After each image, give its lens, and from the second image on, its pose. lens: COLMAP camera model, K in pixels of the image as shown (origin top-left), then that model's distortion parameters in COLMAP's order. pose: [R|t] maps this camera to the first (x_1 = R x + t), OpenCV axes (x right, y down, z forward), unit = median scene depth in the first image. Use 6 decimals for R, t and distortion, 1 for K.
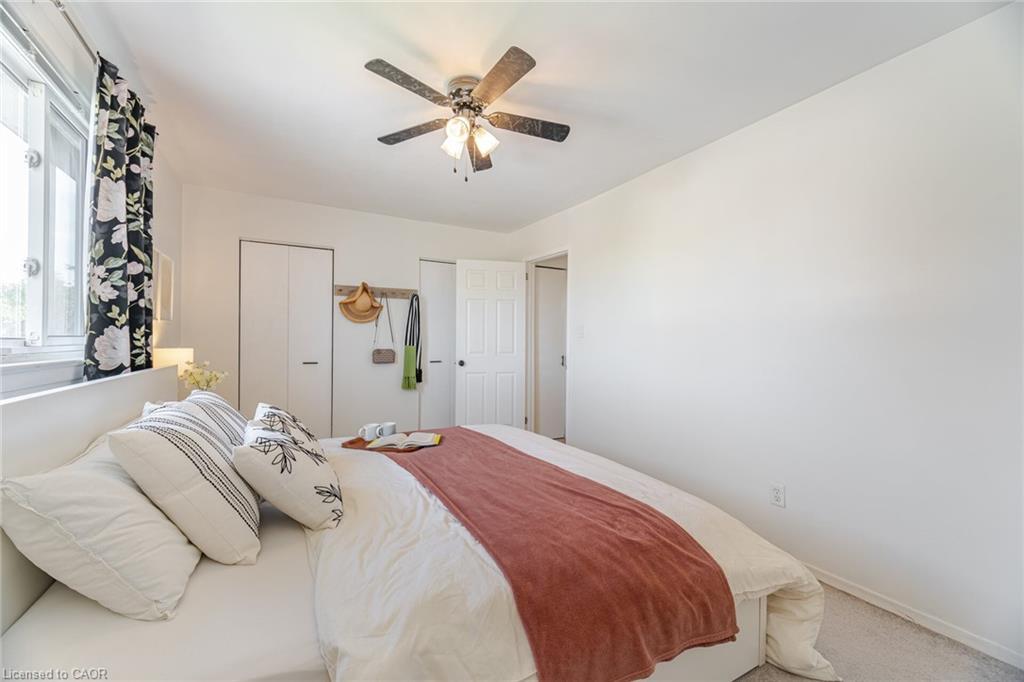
lens RADIAL K [[410.9, 0, 508.5], [0, 410.9, 331.4], [0, 0, 1]] dist [-0.001722, -0.000223]
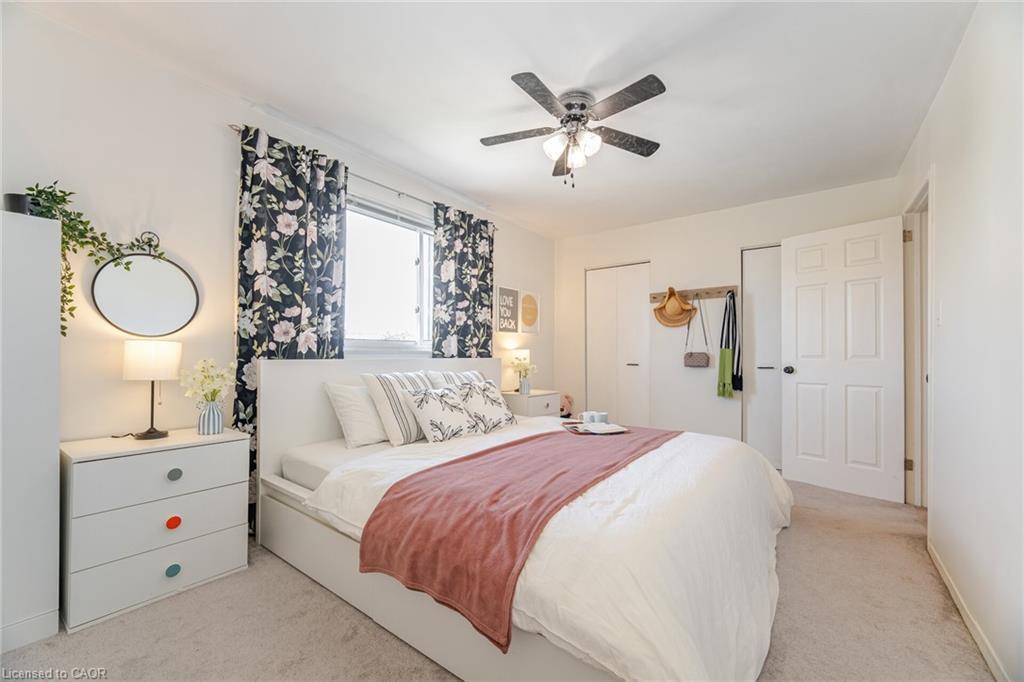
lens RADIAL K [[415.8, 0, 507.6], [0, 415.8, 351.7], [0, 0, 1]] dist [-0.000425, -0.000238]
pose [[0.398377, -0.010689, -0.917159, 0.434733], [0.022205, 0.999751, -0.002007, 0.034876], [0.916953, -0.019566, 0.398516, 0.208566]]
